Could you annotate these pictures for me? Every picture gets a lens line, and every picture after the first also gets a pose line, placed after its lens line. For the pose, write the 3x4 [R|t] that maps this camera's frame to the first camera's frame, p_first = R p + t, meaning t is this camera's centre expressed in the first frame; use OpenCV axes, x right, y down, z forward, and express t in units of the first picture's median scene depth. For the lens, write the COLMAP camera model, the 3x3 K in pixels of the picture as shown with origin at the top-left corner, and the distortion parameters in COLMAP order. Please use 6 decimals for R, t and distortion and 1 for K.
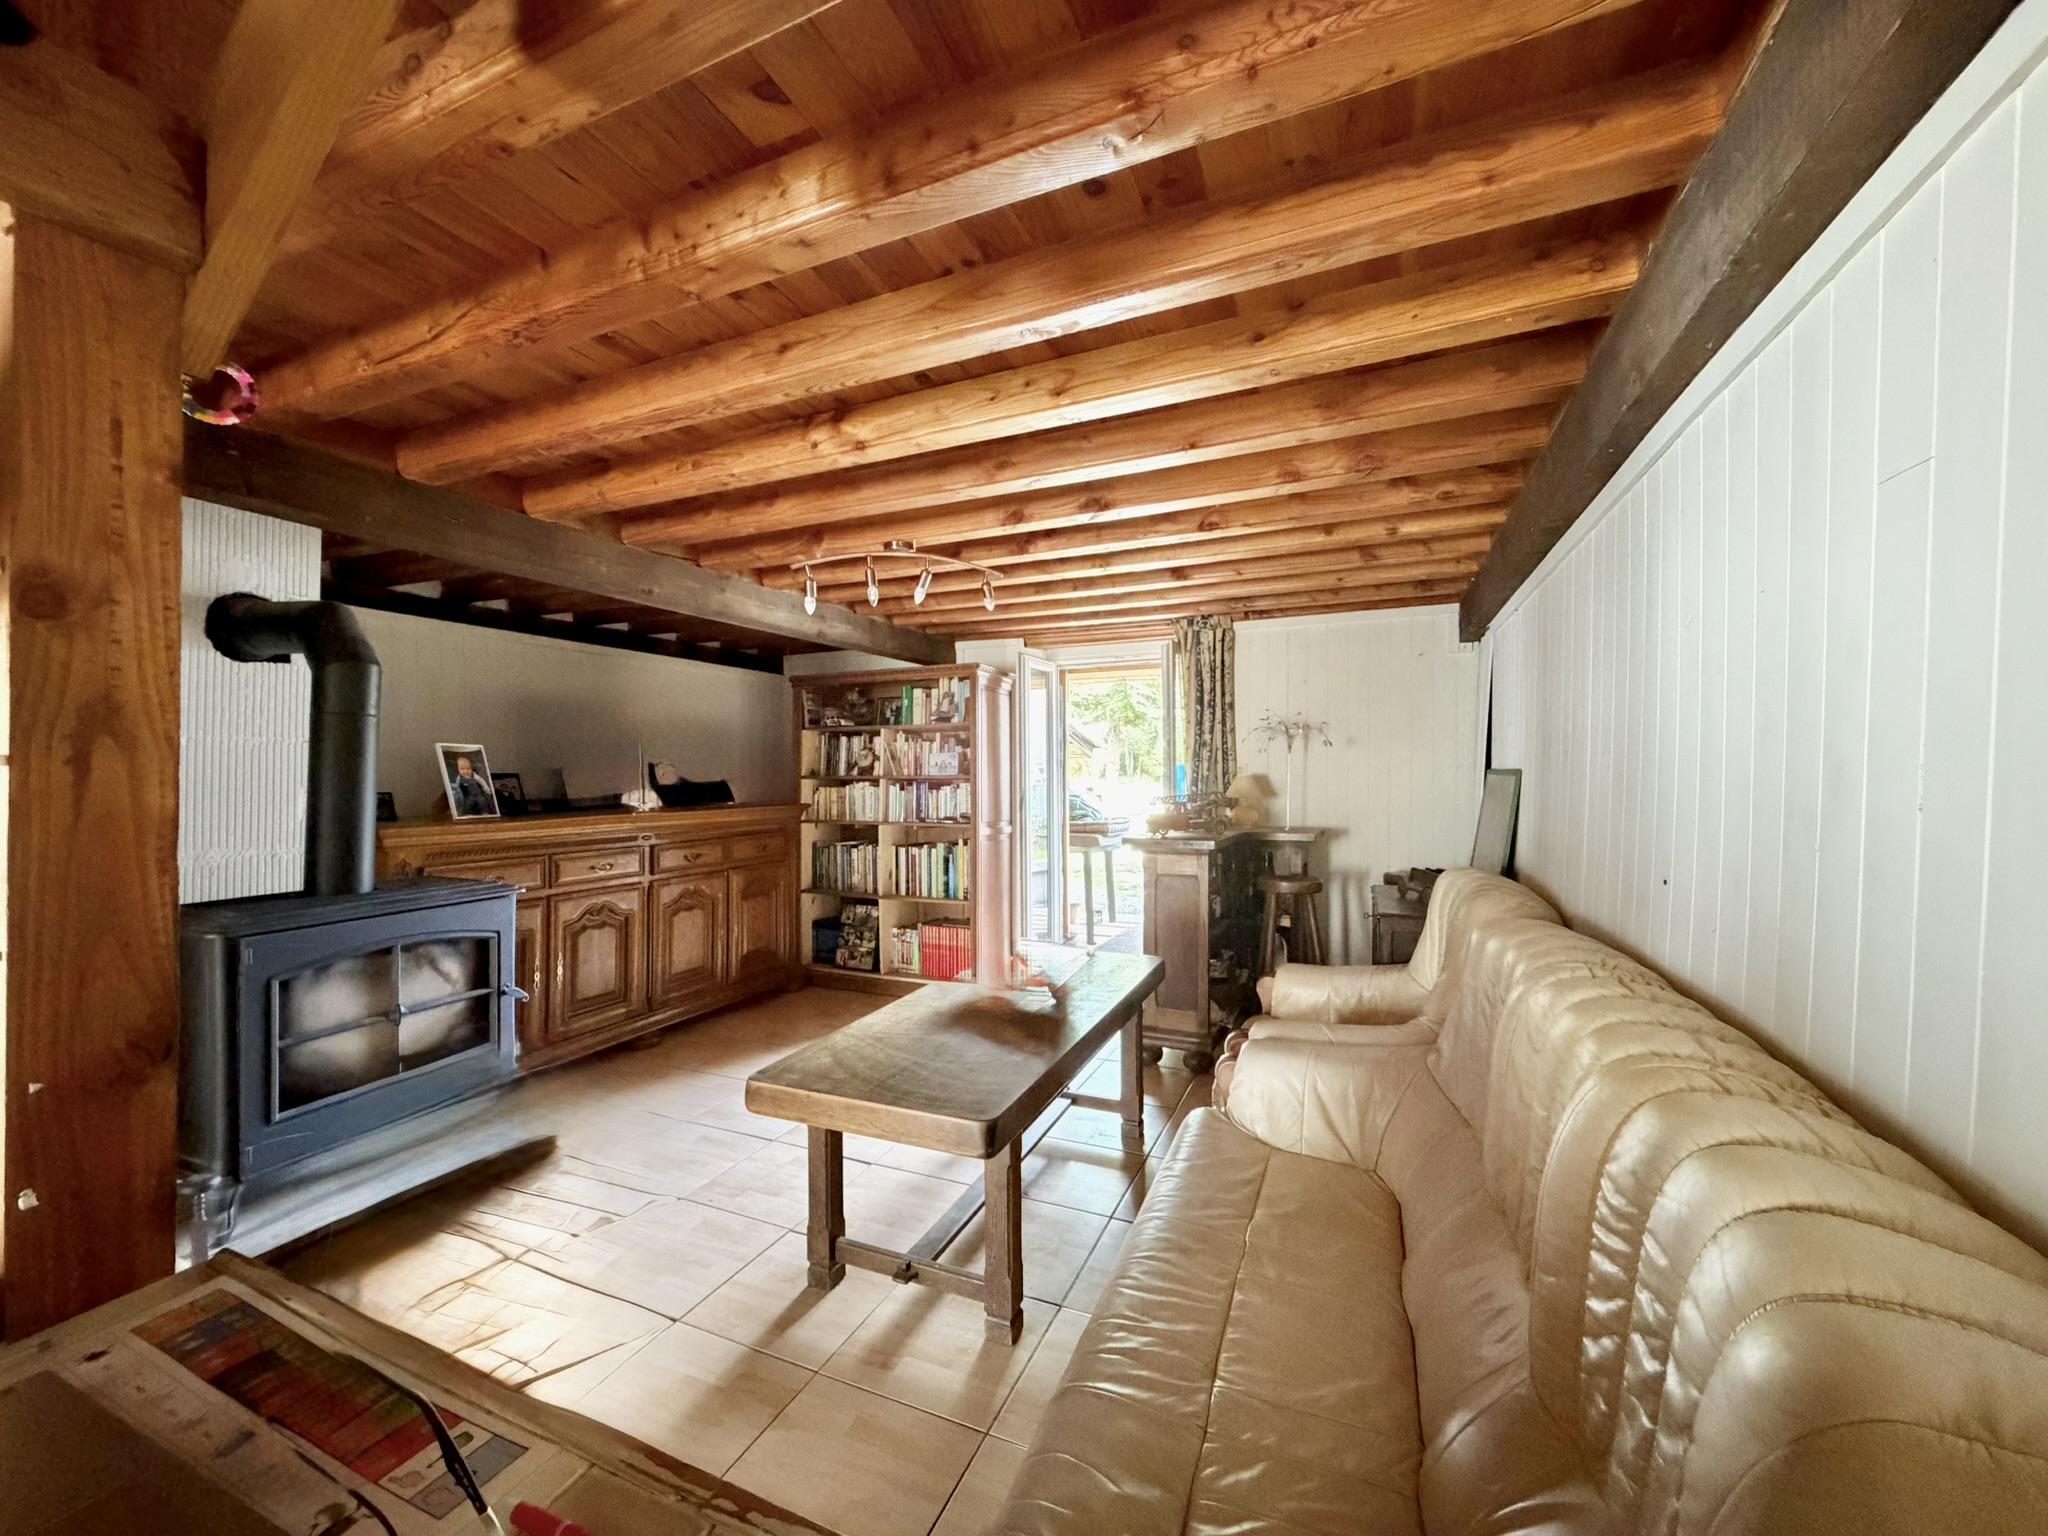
lens RADIAL K [[819.5, 0, 1024.0], [0, 819.5, 768.0], [0, 0, 1]] dist [-0.001532, -0.000266]
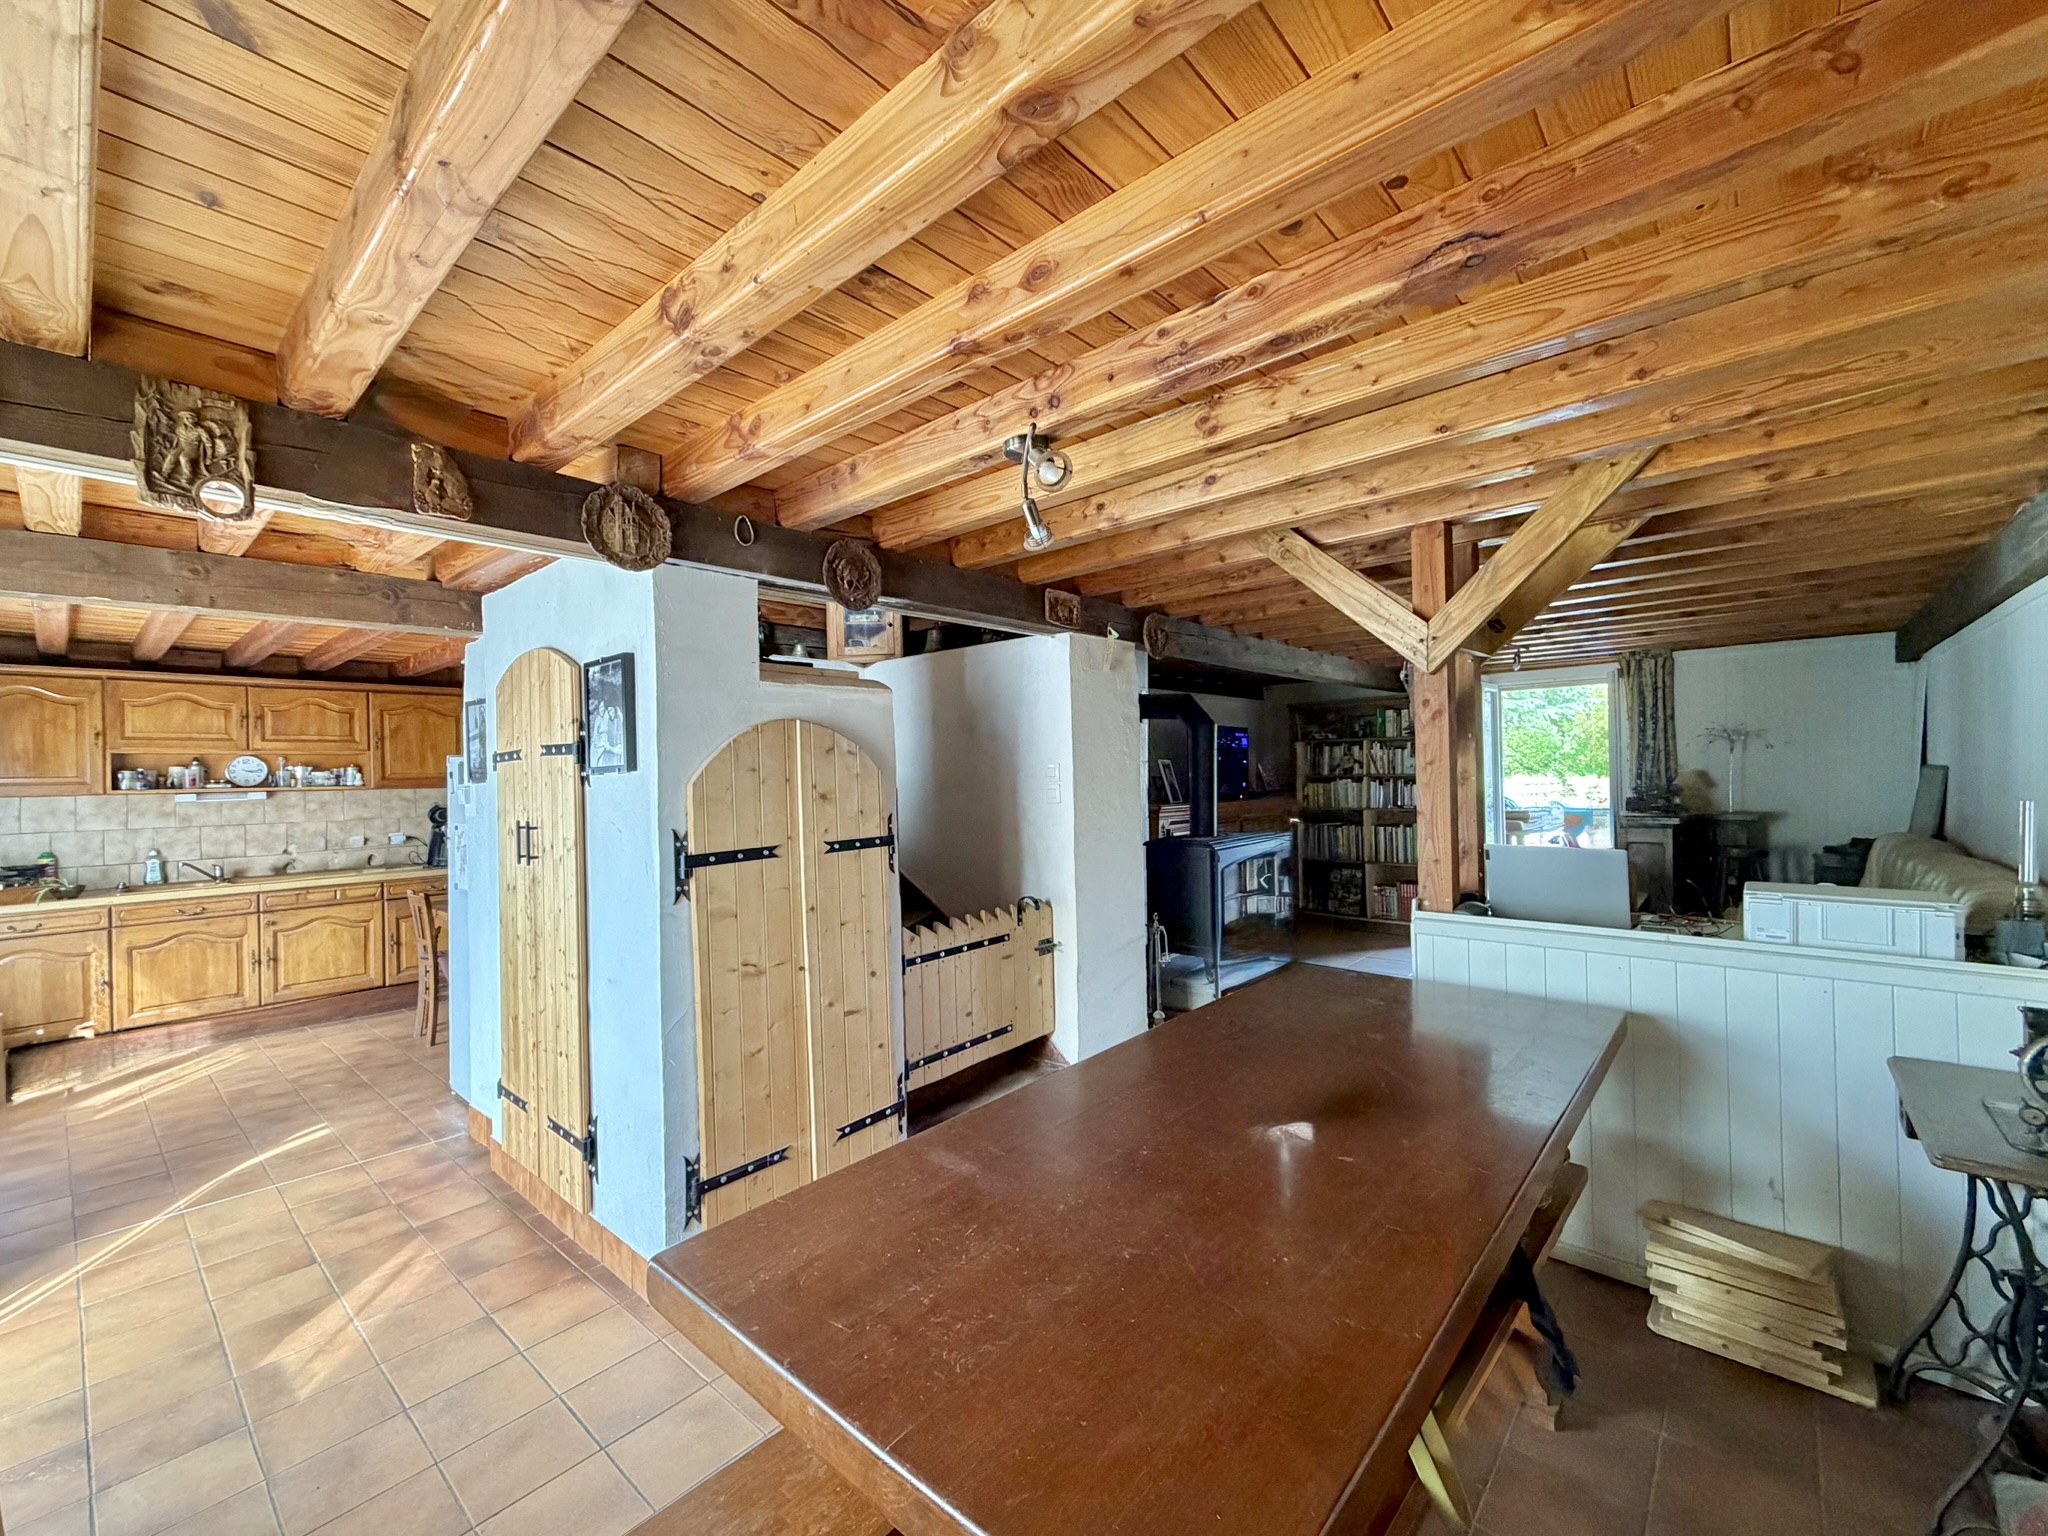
lens RADIAL K [[848.5, 0, 1024.0], [0, 848.5, 768.0], [0, 0, 1]] dist [-0.002048, -0.000048]
pose [[0.947024, -0.014575, -0.320833, -0.280696], [0.016231, 0.999865, 0.002488, -0.015861], [0.320753, -0.007564, 0.947133, -0.577325]]
